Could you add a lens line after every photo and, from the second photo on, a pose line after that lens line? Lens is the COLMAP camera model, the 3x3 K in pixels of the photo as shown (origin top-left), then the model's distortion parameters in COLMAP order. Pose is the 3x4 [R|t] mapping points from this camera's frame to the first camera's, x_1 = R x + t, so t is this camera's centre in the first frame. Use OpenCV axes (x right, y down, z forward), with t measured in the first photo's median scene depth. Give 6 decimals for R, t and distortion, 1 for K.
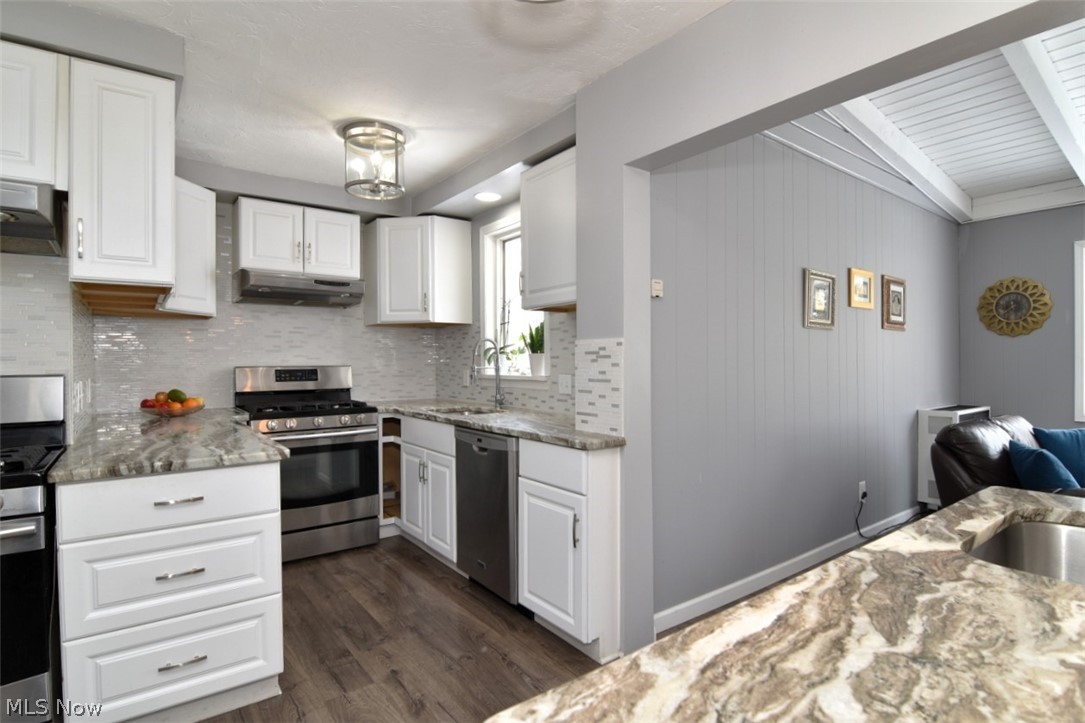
lens RADIAL K [[548.6, 0, 542.5], [0, 548.6, 361.5], [0, 0, 1]] dist [-0.013702, -0.000527]
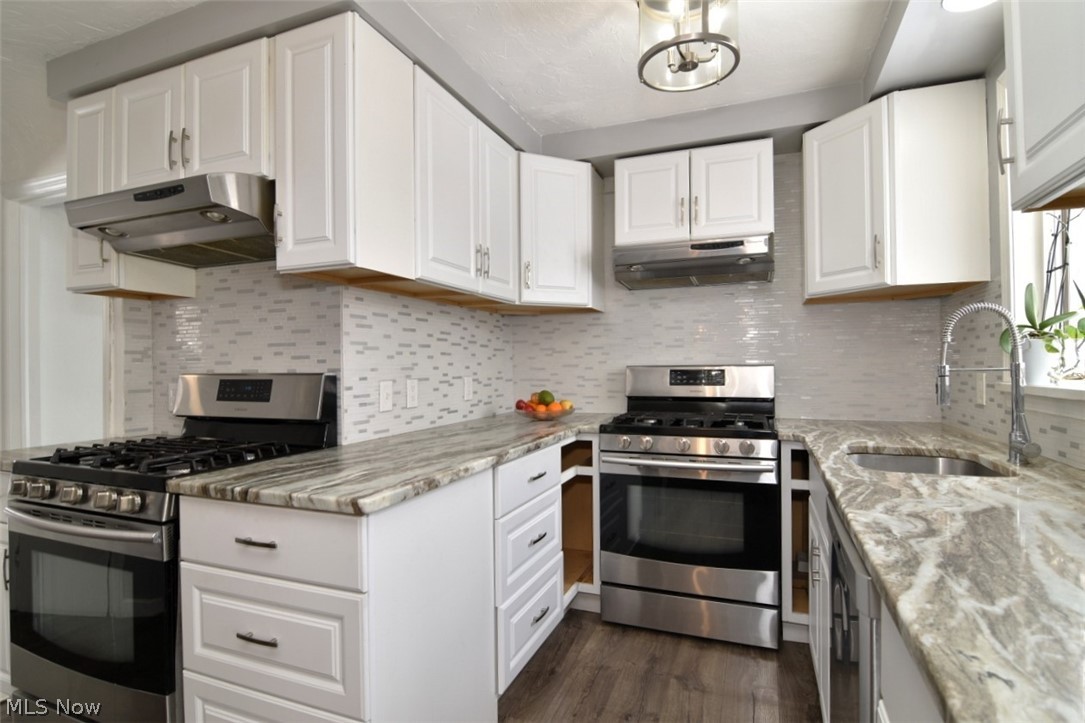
lens RADIAL K [[548.6, 0, 542.5], [0, 548.6, 361.5], [0, 0, 1]] dist [-0.013702, -0.000527]
pose [[0.524030, -0.004620, -0.851687, 0.087584], [0.005152, 0.999984, -0.002255, 0.004028], [0.851684, -0.003206, 0.524045, 0.443218]]
